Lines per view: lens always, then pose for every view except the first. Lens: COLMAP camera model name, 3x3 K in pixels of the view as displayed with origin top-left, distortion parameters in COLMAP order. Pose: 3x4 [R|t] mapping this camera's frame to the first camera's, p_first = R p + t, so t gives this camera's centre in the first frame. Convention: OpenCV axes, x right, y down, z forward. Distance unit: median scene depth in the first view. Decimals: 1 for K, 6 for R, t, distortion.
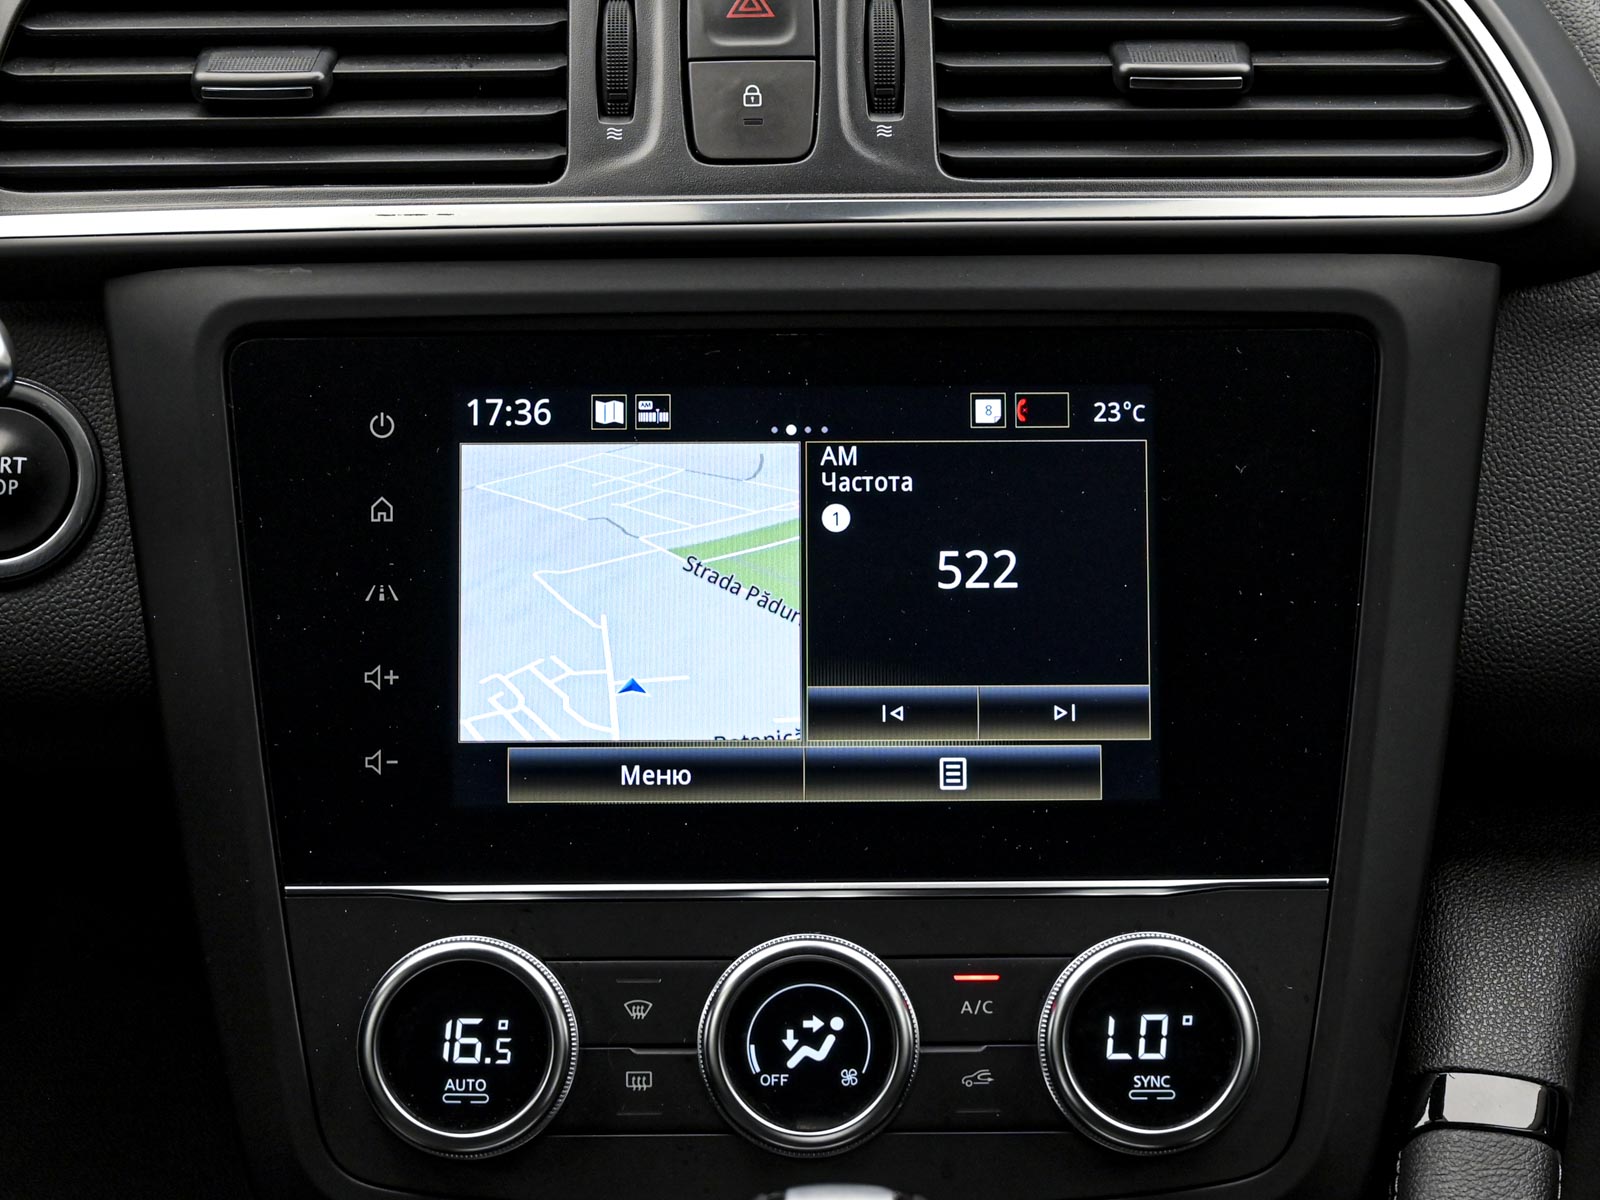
lens RADIAL K [[4769.5, 0, 800.0], [0, 4769.5, 600.0], [0, 0, 1]] dist [0.042571, 0.425946]
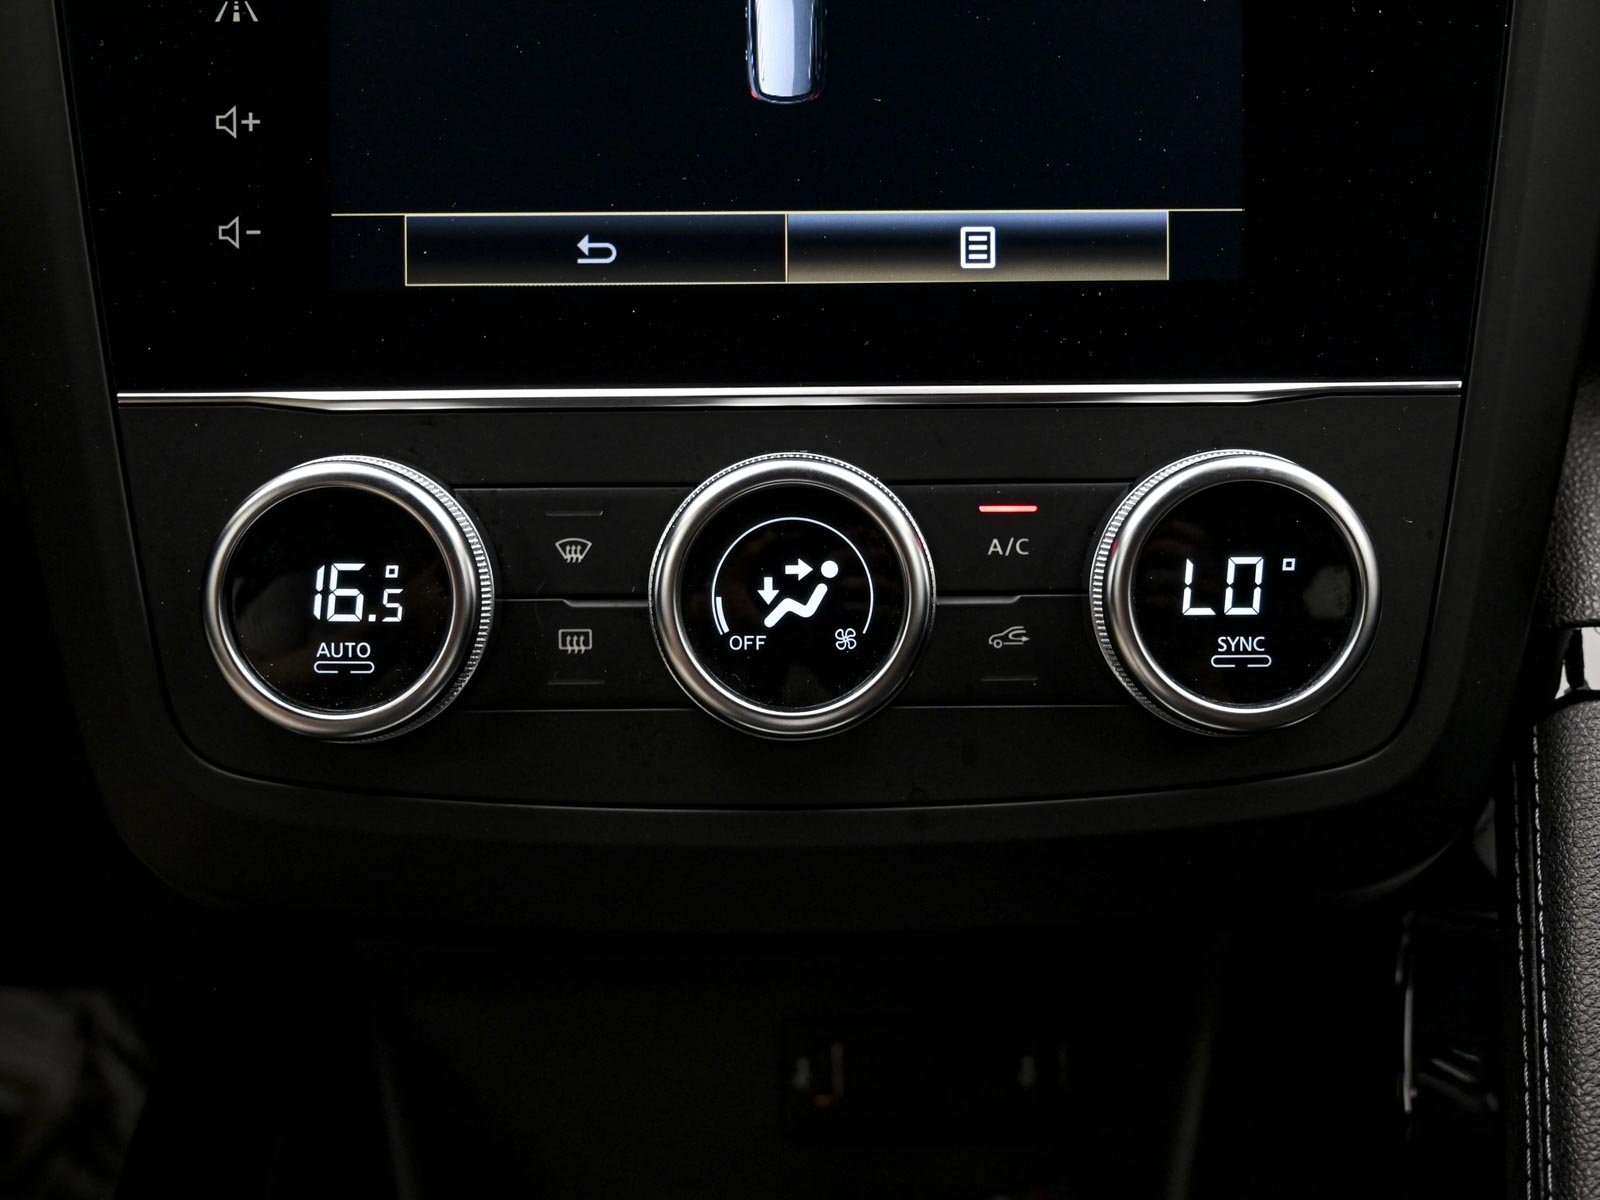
lens RADIAL K [[2205.7, 0, 800.0], [0, 2205.7, 600.0], [0, 0, 1]] dist [-0.086872, 0.013384]
pose [[0.999986, -0.001531, 0.005114, 0.001196], [0.000904, 0.992715, 0.120482, 0.050934], [-0.005262, -0.120475, 0.992702, 0.645964]]
